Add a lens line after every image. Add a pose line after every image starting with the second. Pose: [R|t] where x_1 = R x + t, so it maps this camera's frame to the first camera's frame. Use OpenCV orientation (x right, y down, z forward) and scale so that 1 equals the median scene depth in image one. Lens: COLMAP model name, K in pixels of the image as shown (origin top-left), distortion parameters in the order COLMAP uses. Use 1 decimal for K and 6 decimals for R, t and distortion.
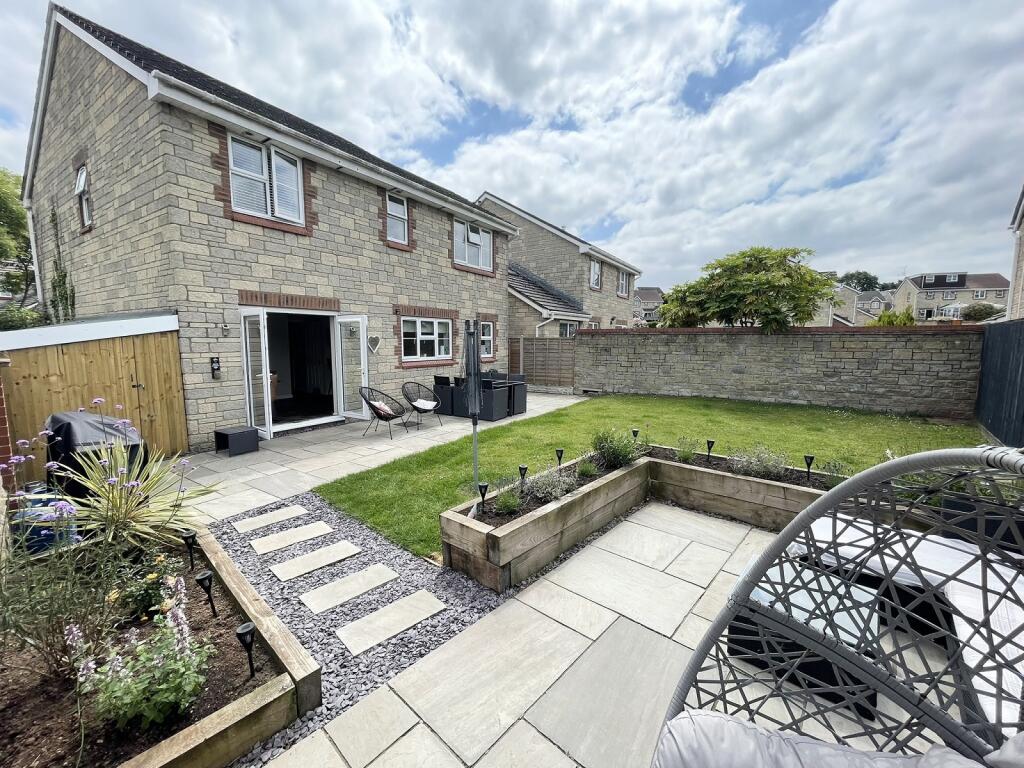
lens RADIAL K [[410.8, 0, 512.0], [0, 410.8, 384.0], [0, 0, 1]] dist [0.005488, 0.000132]
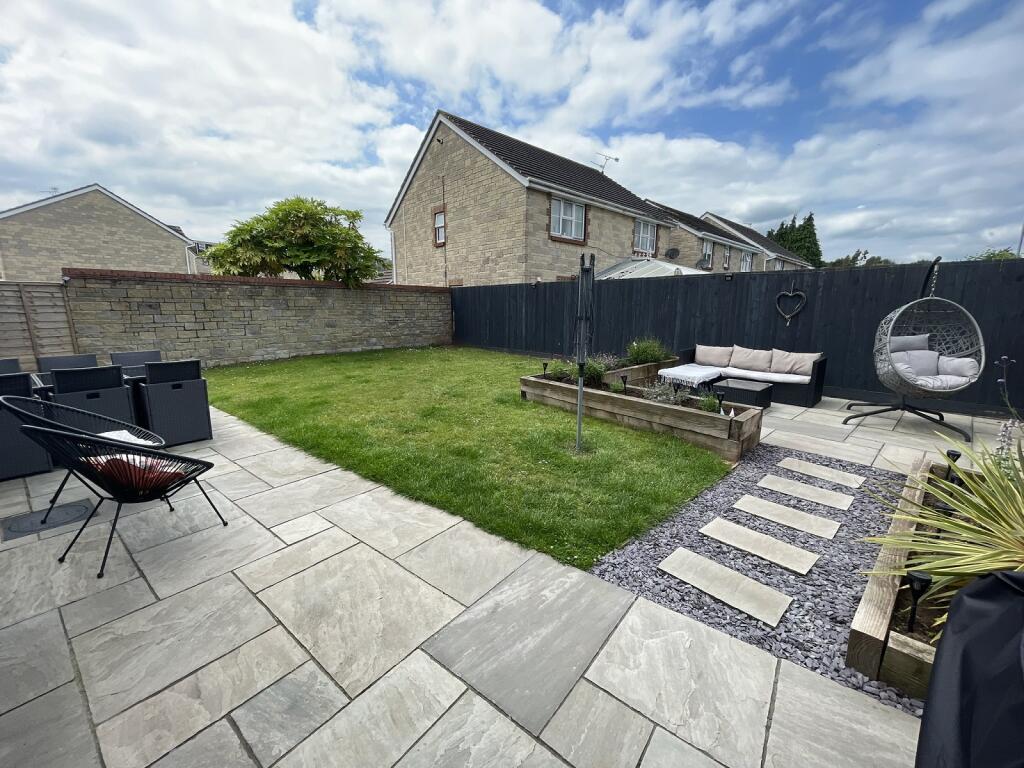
lens RADIAL K [[410.8, 0, 512.0], [0, 410.8, 384.0], [0, 0, 1]] dist [0.005488, 0.000132]
pose [[0.094952, -0.191130, 0.976961, -0.459787], [0.104181, 0.977914, 0.181191, -0.028975], [-0.990015, 0.084576, 0.112767, 0.497007]]
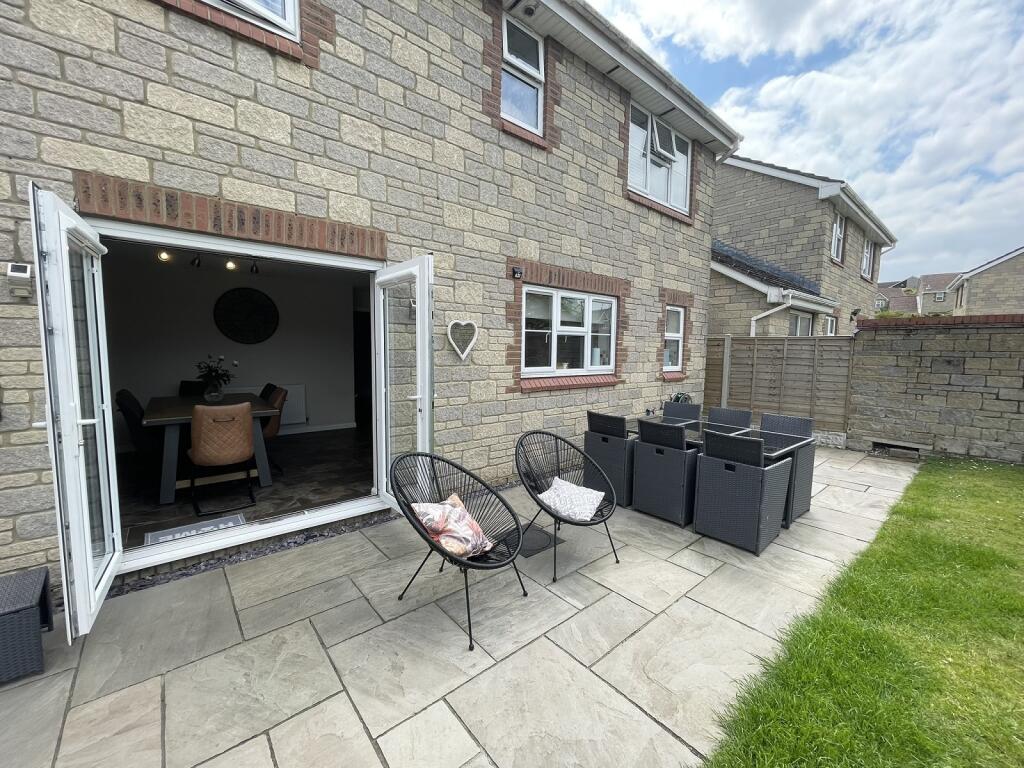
lens RADIAL K [[410.8, 0, 512.0], [0, 410.8, 384.0], [0, 0, 1]] dist [0.005488, 0.000132]
pose [[0.957086, 0.035115, -0.287669, -0.137190], [-0.041483, 0.999010, -0.016069, -0.038798], [0.286820, 0.027312, 0.957595, 0.529733]]
